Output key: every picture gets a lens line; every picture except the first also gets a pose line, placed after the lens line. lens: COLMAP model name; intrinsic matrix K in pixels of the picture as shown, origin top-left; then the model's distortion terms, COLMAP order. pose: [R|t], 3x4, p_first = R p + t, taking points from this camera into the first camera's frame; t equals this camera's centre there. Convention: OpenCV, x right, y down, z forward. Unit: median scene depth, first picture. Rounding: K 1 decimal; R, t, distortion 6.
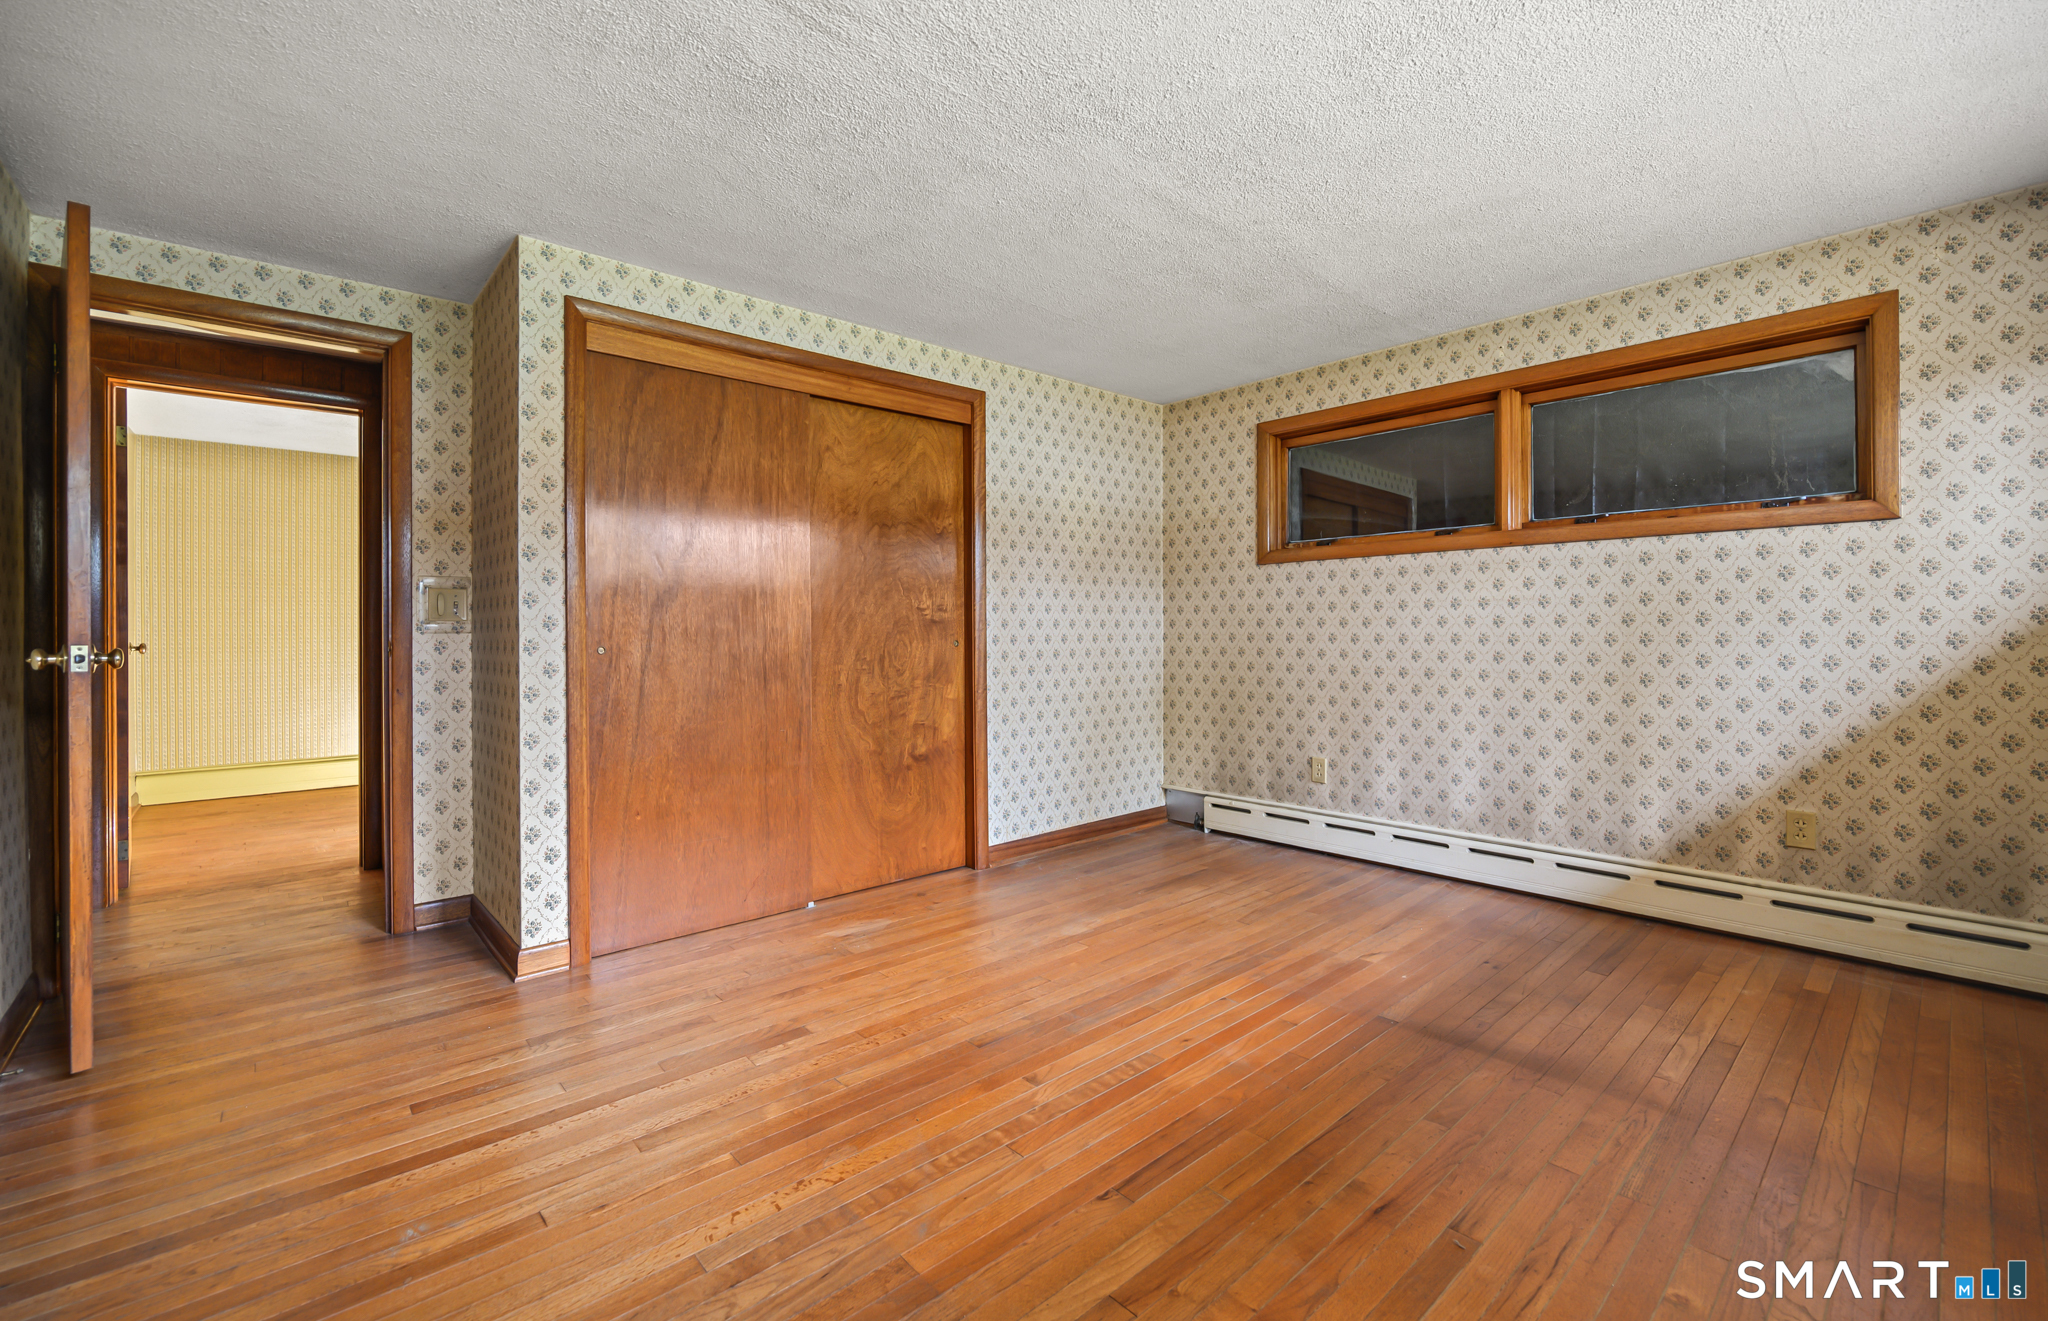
lens RADIAL K [[853.5, 0, 1023.0], [0, 853.5, 626.9], [0, 0, 1]] dist [-0.012296, -0.000072]
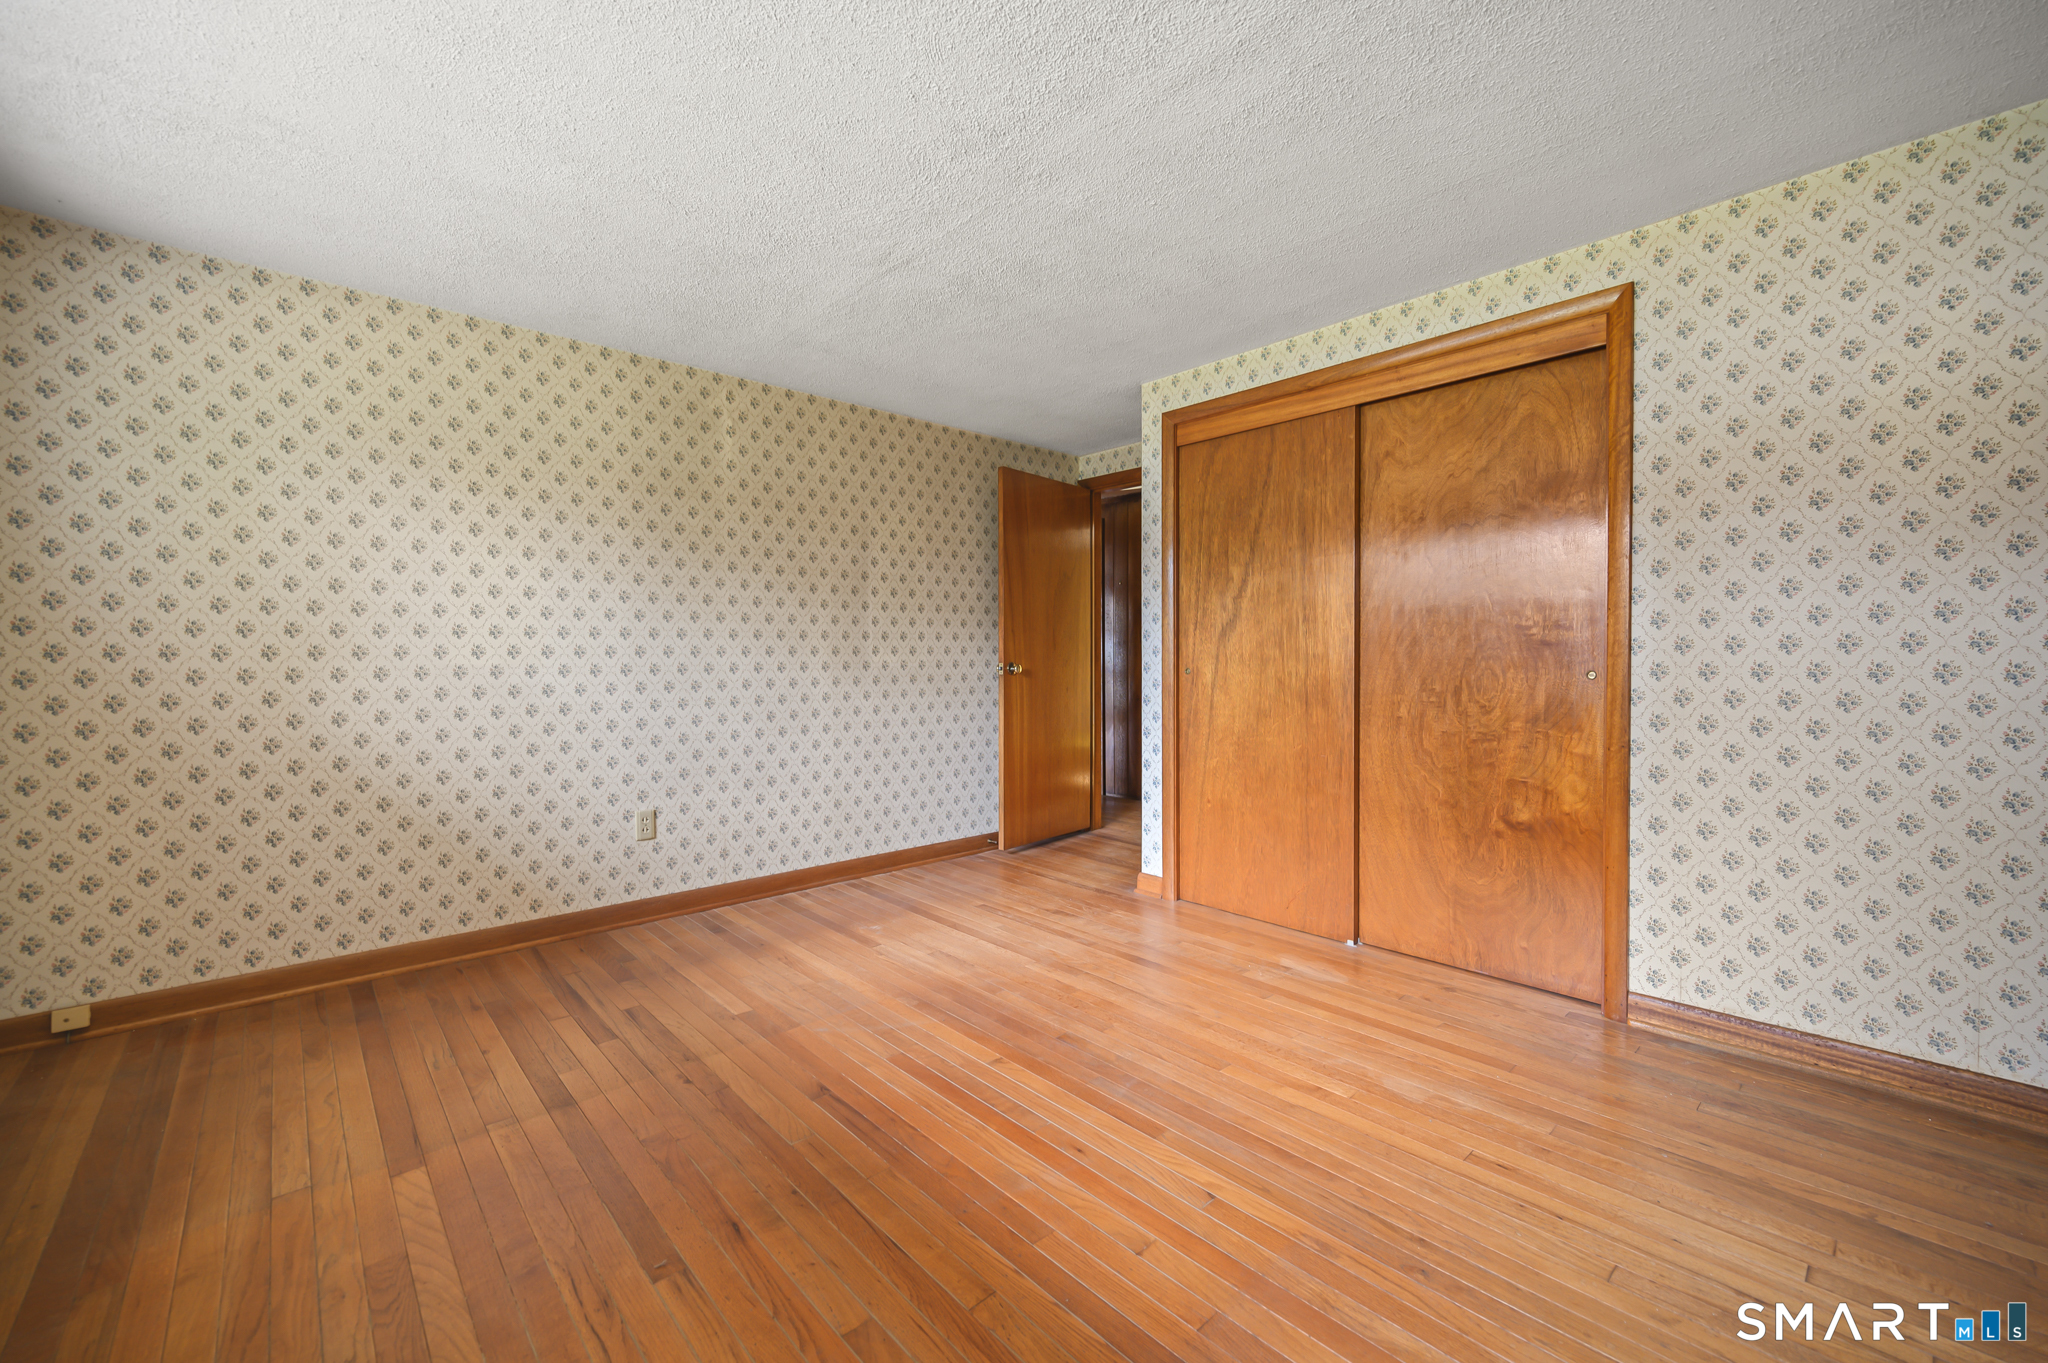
lens RADIAL K [[818.2, 0, 1033.4], [0, 818.2, 667.4], [0, 0, 1]] dist [-0.002432, -0.000295]
pose [[0.022251, 0.016618, -0.999614, 0.676003], [0.007911, 0.999828, 0.016798, -0.001523], [0.999721, -0.008281, 0.022116, 0.645735]]
